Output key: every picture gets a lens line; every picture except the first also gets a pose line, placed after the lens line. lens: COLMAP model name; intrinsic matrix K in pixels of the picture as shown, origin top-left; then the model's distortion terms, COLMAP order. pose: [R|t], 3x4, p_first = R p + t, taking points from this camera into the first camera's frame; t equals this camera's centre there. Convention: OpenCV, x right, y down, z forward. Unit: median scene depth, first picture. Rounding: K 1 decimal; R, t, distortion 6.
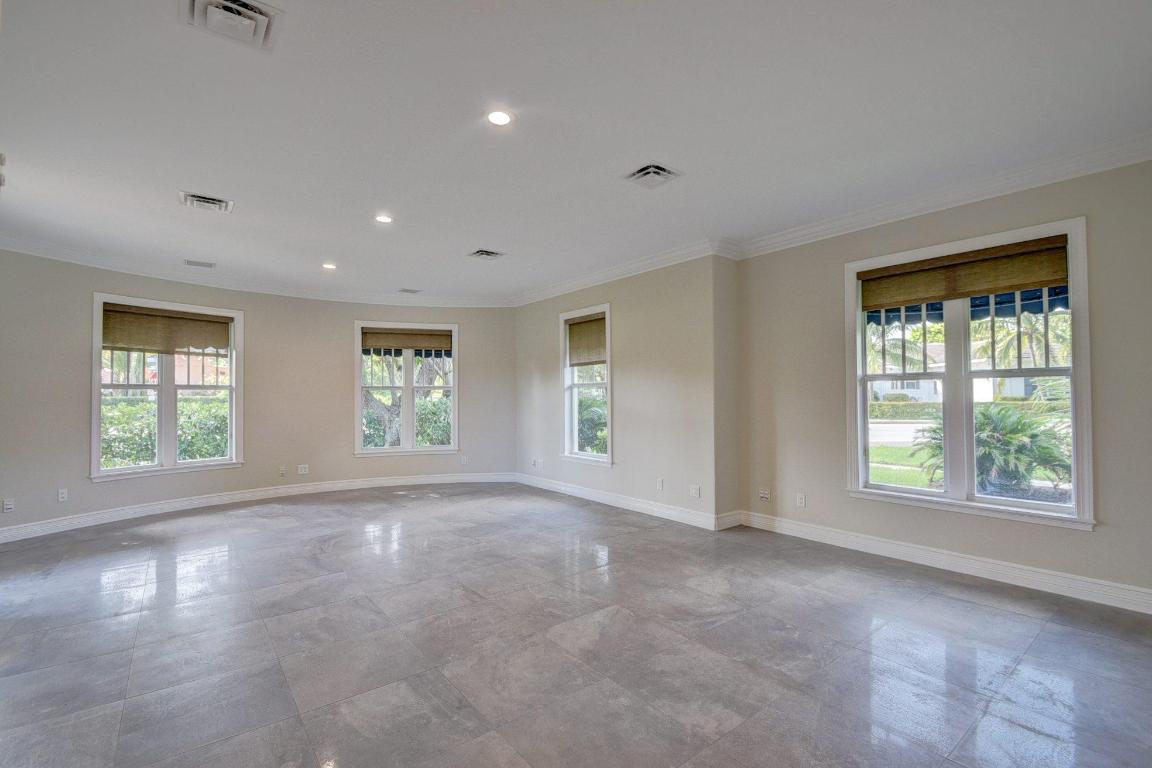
lens RADIAL K [[514.3, 0, 575.0], [0, 514.3, 390.8], [0, 0, 1]] dist [0.016299, -0.017444]
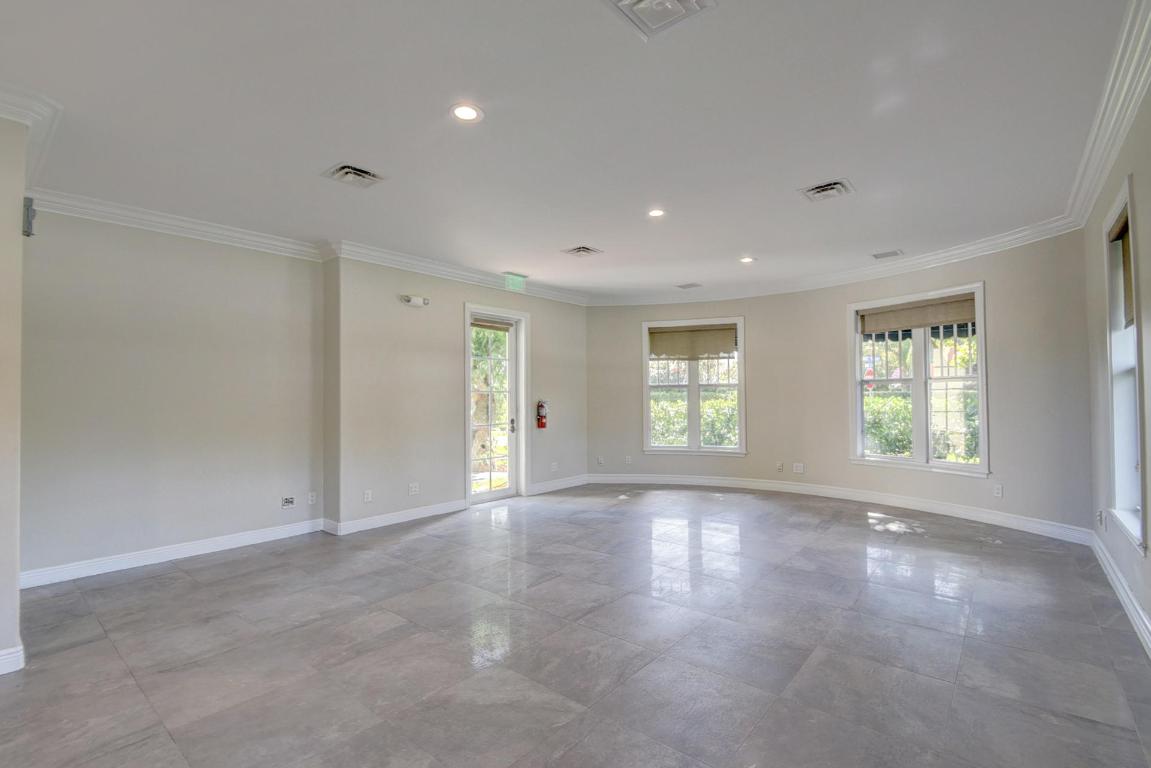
lens RADIAL K [[513.8, 0, 574.5], [0, 513.8, 390.8], [0, 0, 1]] dist [0.016299, -0.017444]
pose [[0.199464, -0.009226, -0.979862, 0.604909], [0.020561, 0.999775, -0.005228, 0.006642], [0.979689, -0.019104, 0.199608, 0.708310]]
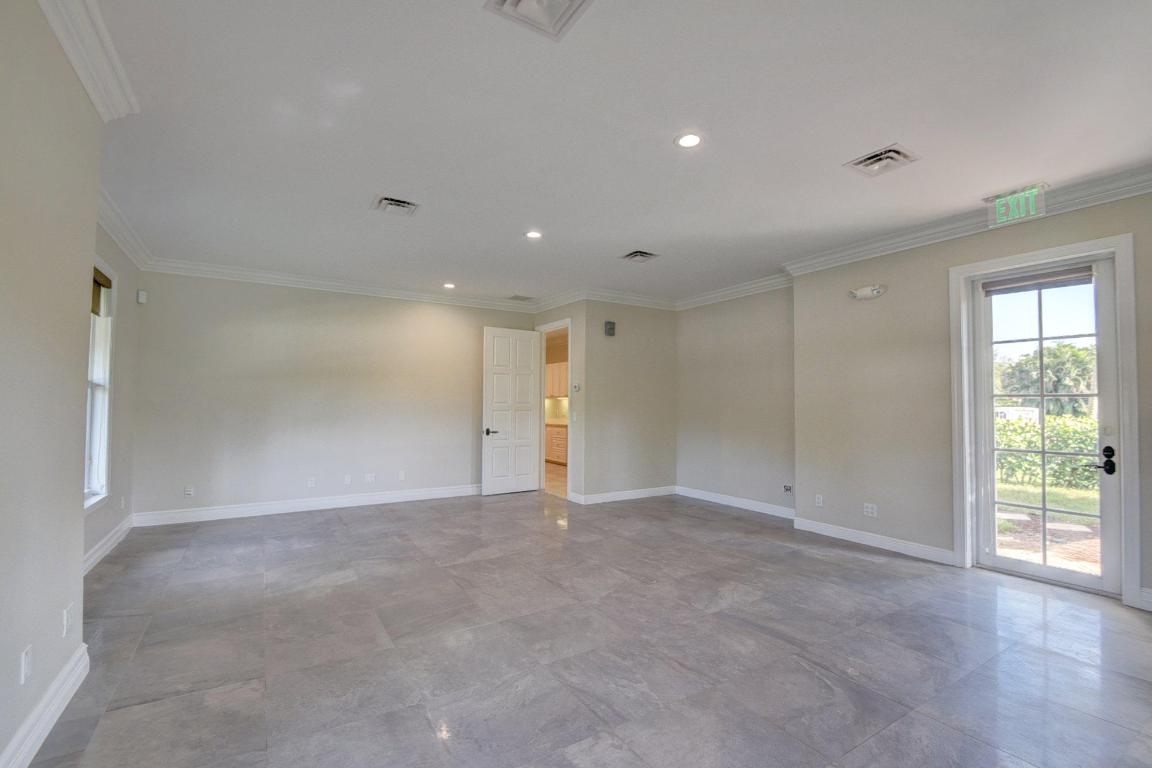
lens RADIAL K [[489.9, 0, 581.2], [0, 489.9, 388.0], [0, 0, 1]] dist [0.000329, -0.000236]
pose [[-0.995753, 0.005519, 0.091898, -0.315235], [0.001341, 0.998965, -0.045464, 0.023856], [-0.092054, -0.045148, -0.994730, 1.805890]]
